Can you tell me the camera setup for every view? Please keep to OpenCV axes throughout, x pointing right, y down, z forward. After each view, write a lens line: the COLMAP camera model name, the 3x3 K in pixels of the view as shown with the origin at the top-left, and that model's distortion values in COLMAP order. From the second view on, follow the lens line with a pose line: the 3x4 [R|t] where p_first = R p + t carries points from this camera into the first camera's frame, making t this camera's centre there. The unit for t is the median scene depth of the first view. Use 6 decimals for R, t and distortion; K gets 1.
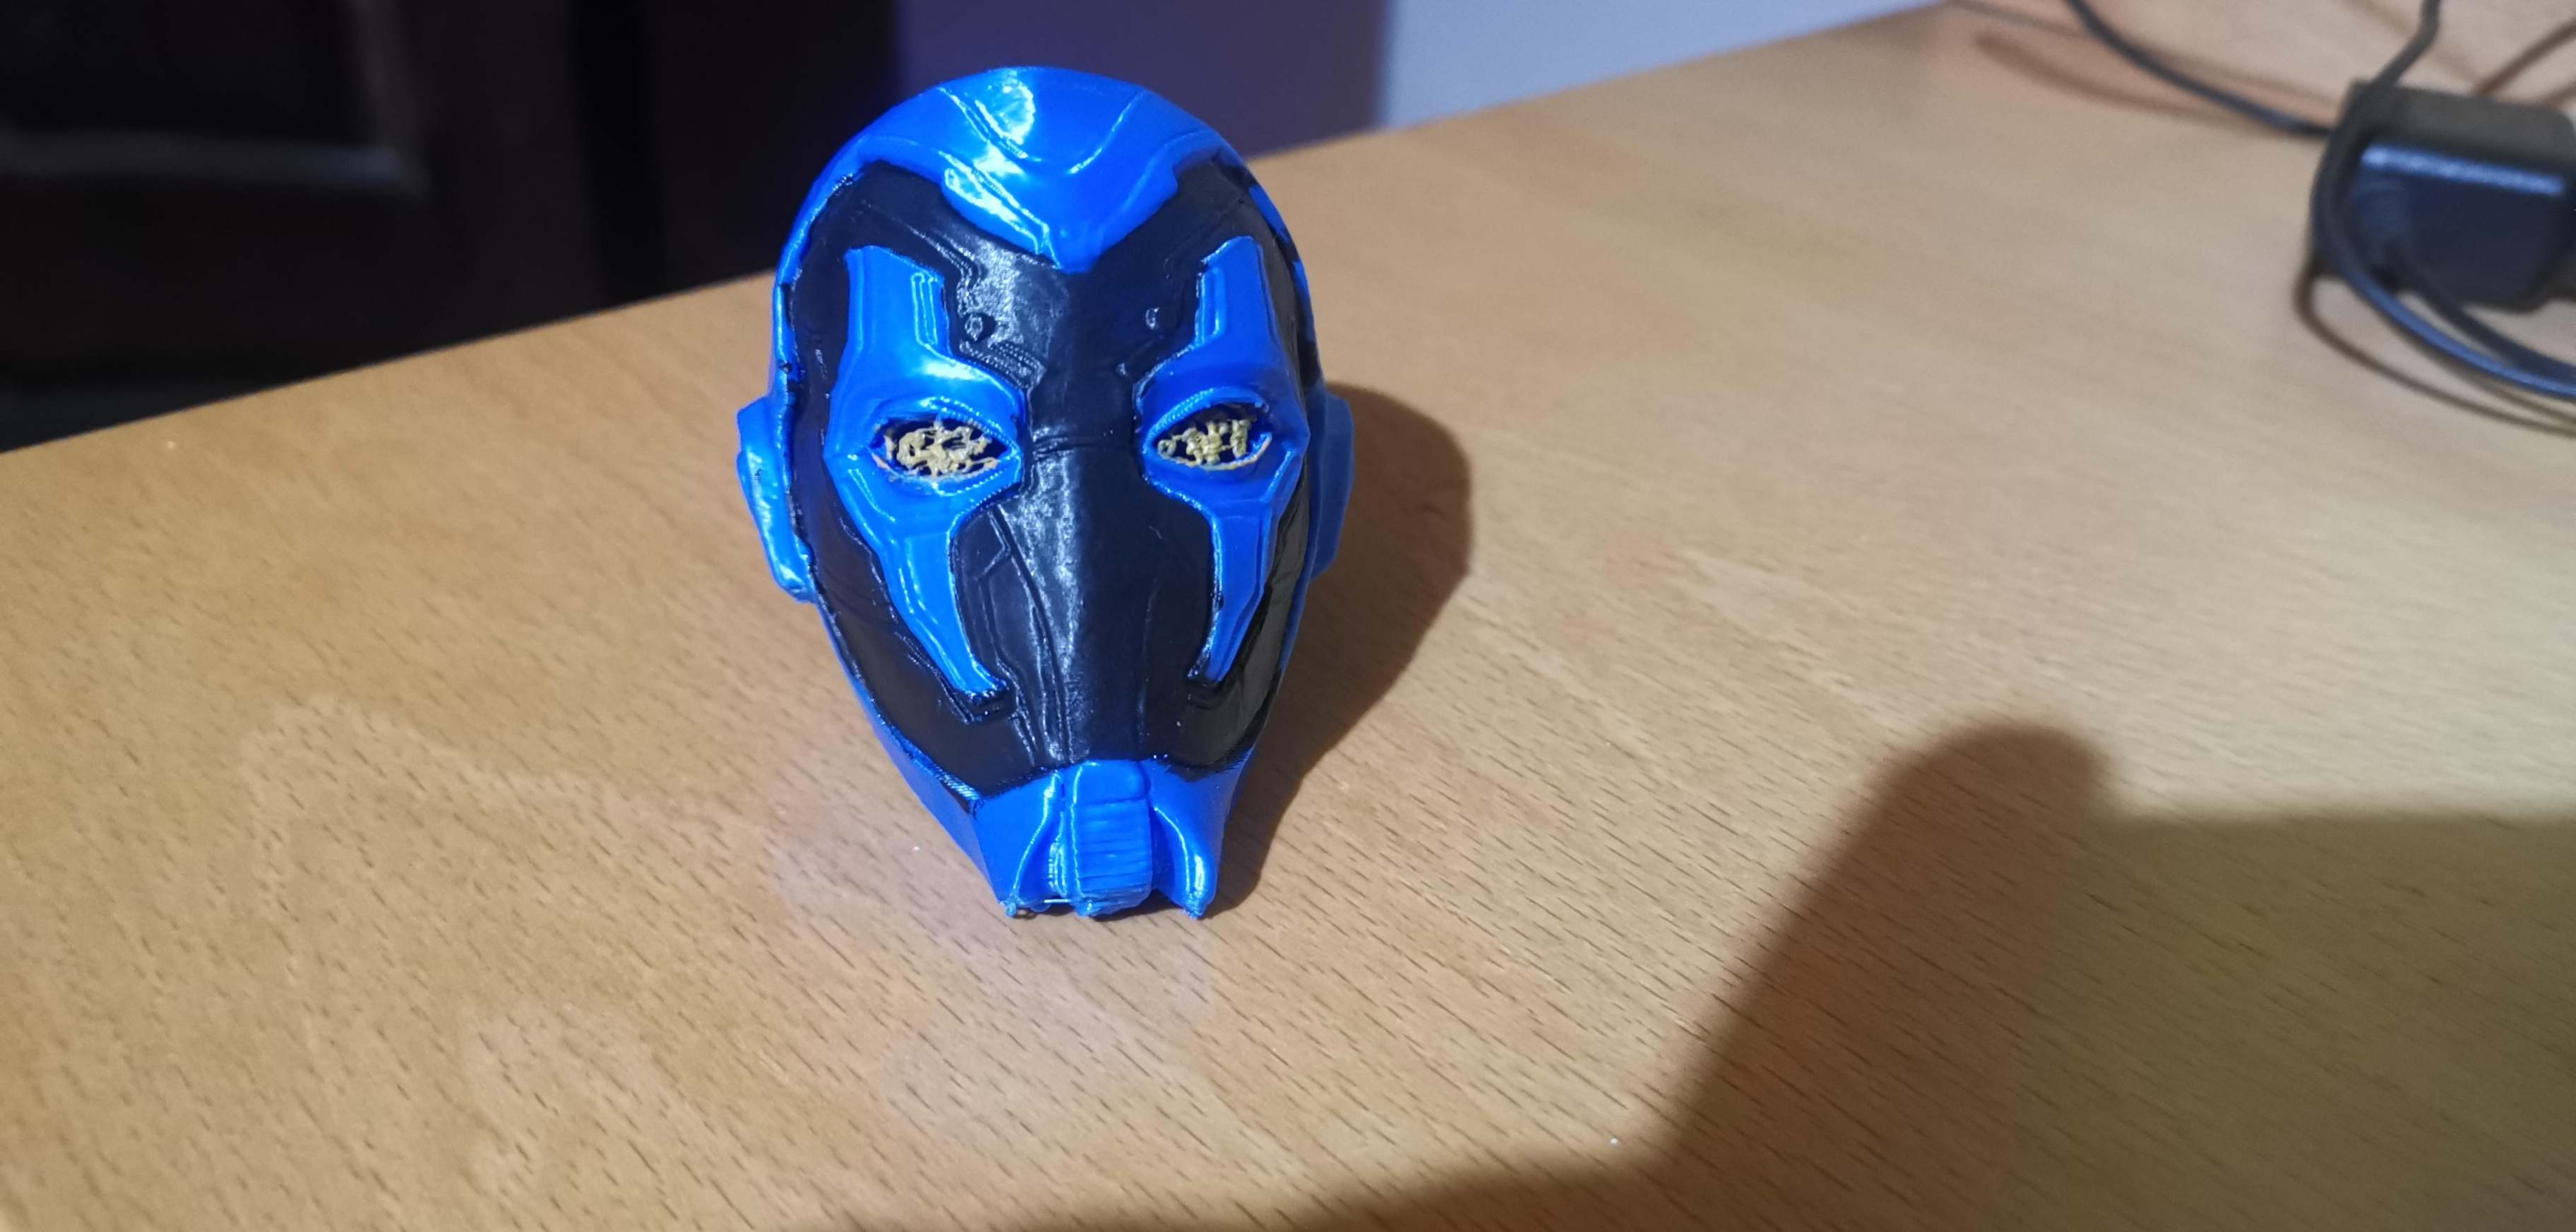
lens RADIAL K [[1988.1, 0, 1248.5], [0, 1988.1, 611.3], [0, 0, 1]] dist [0.006315, -0.053806]
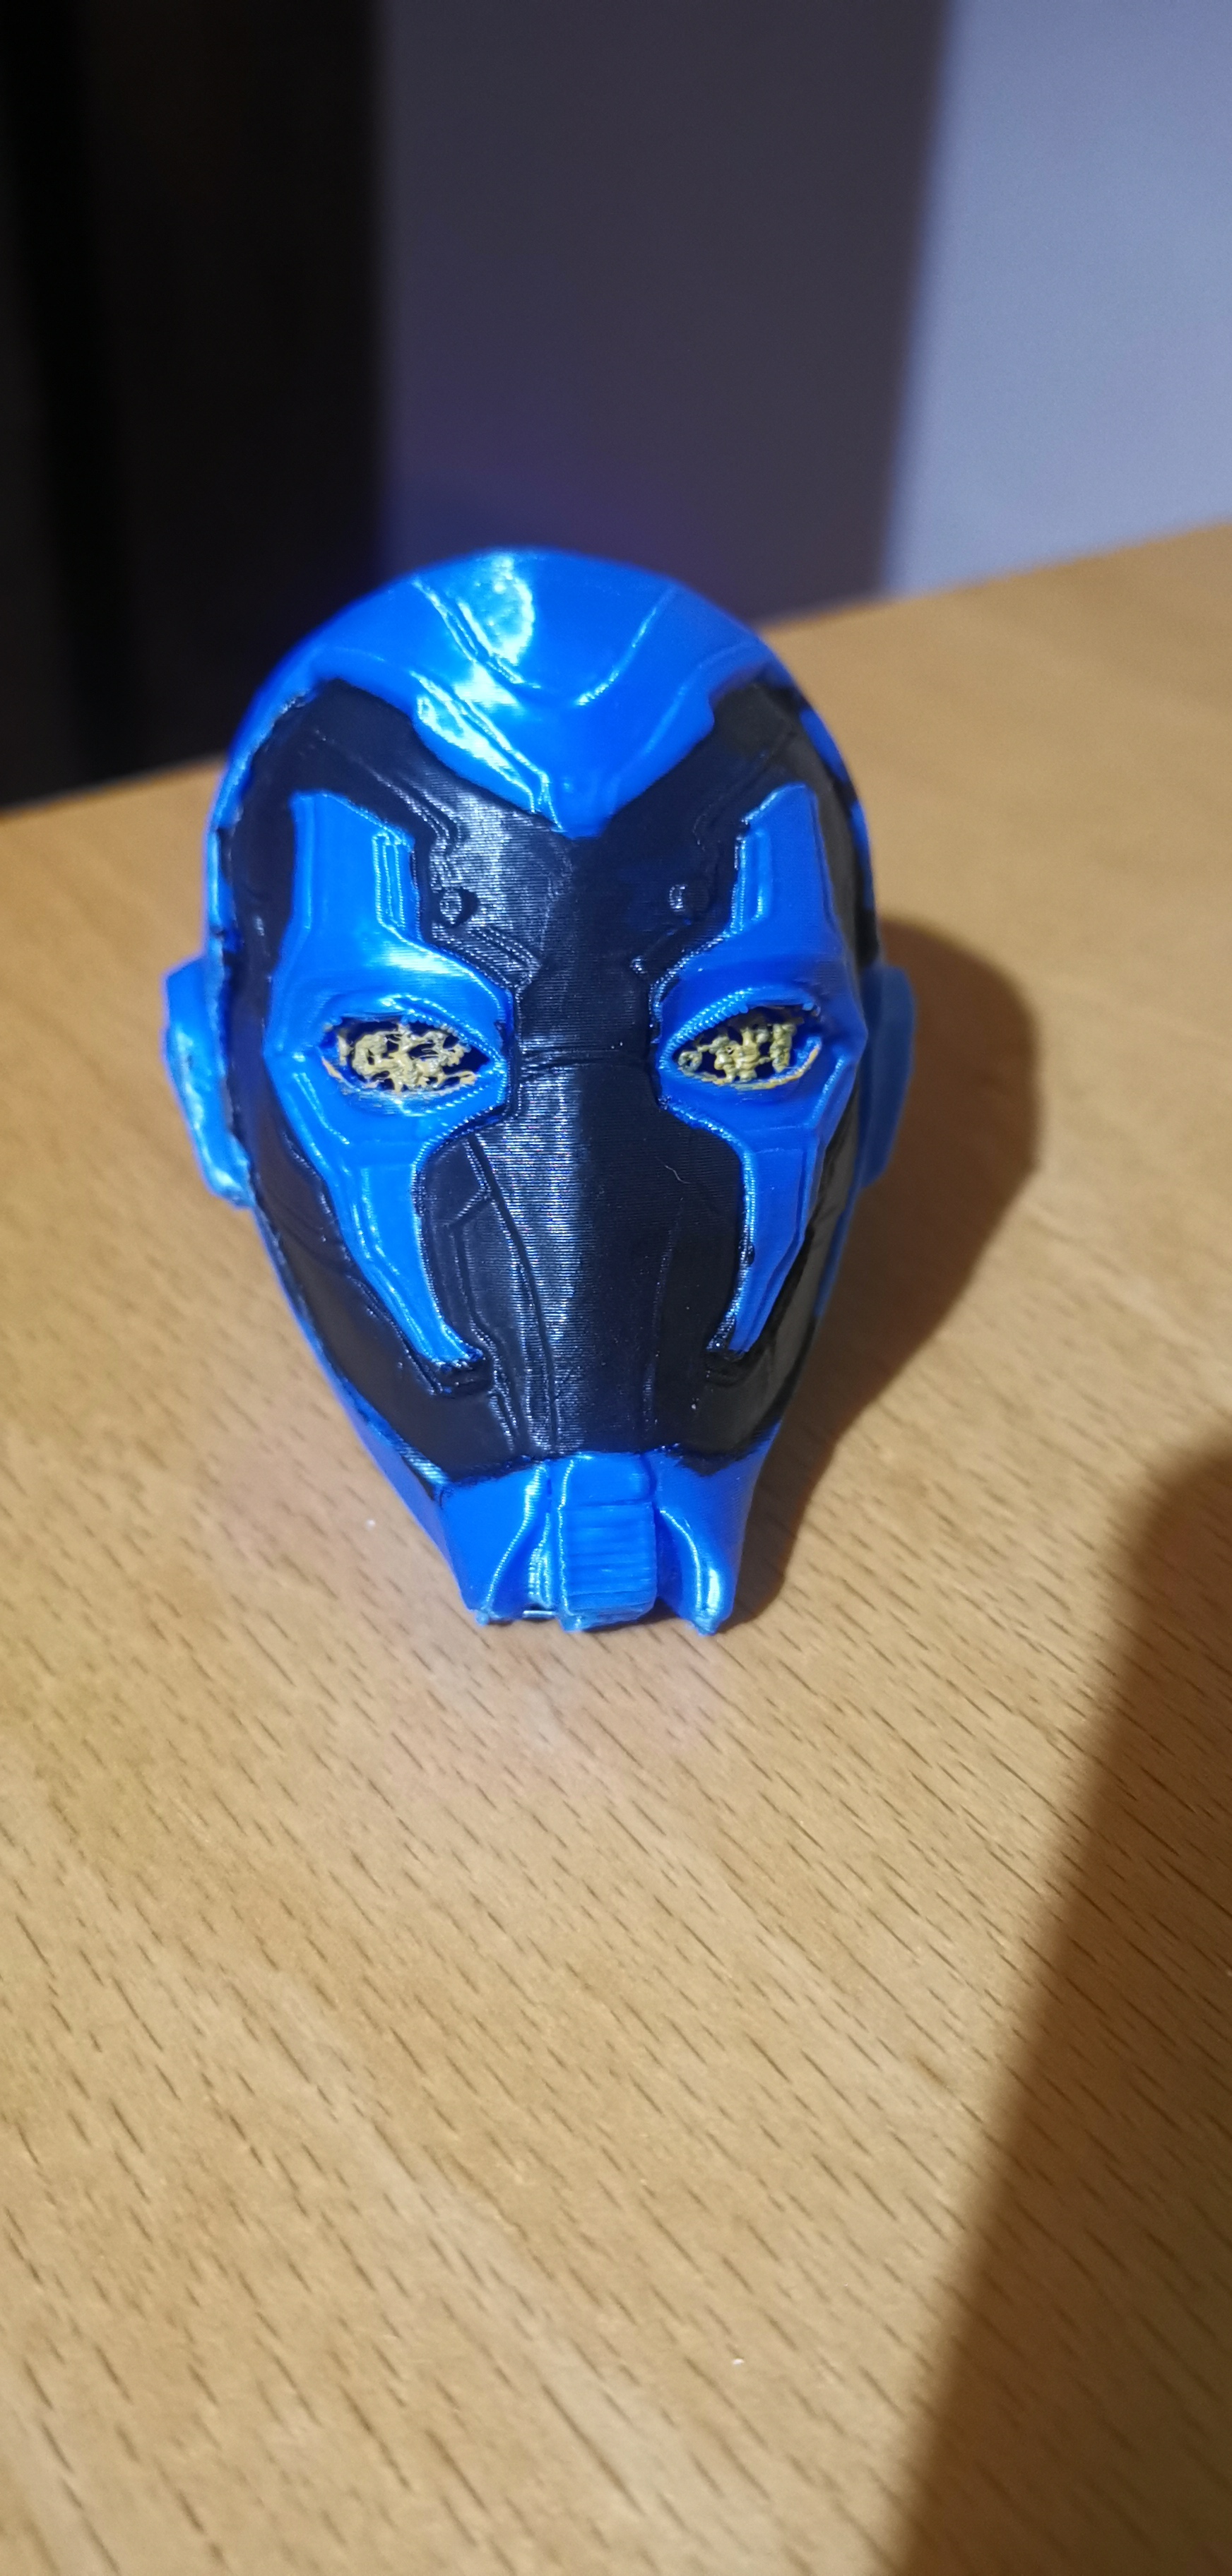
lens RADIAL K [[1988.1, 0, 583.2], [0, 1988.1, 1274.1], [0, 0, 1]] dist [0.006315, -0.053806]
pose [[0.997023, 0.033972, -0.069218, -0.024514], [-0.025687, 0.992771, 0.117243, -0.084742], [0.072701, -0.115116, 0.990688, 0.193007]]
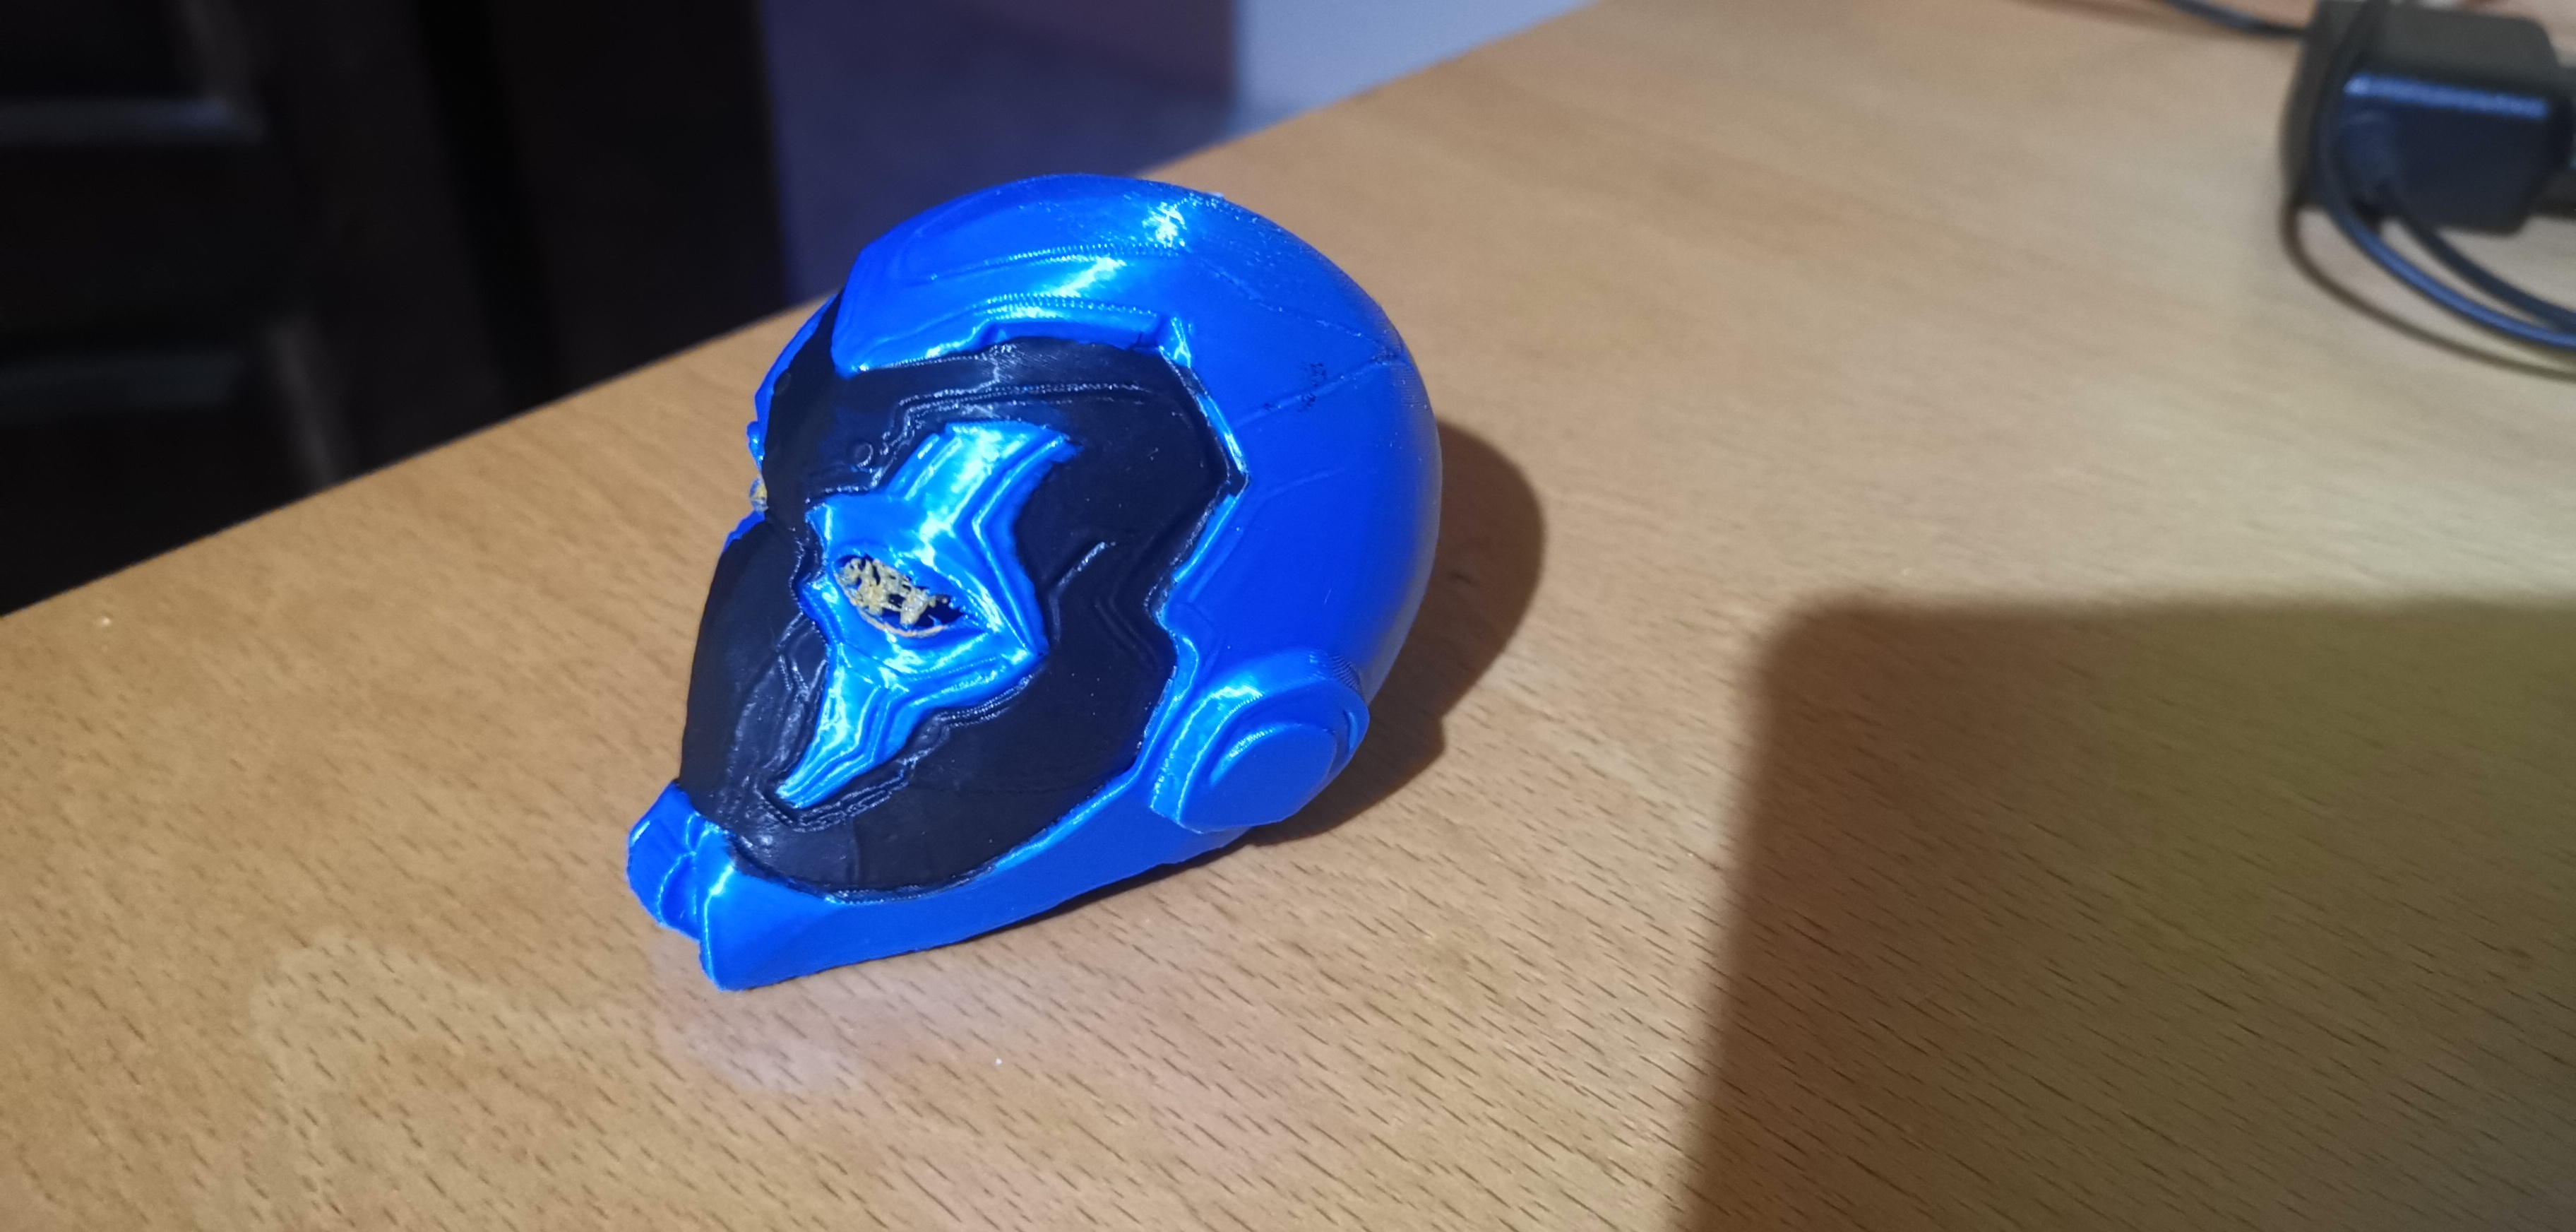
lens RADIAL K [[1988.1, 0, 1242.1], [0, 1988.1, 585.0], [0, 0, 1]] dist [0.006315, -0.053806]
pose [[0.995213, -0.083200, 0.051267, -0.081623], [0.079177, 0.993955, 0.076055, -0.169415], [-0.057285, -0.071632, 0.995785, 0.067218]]
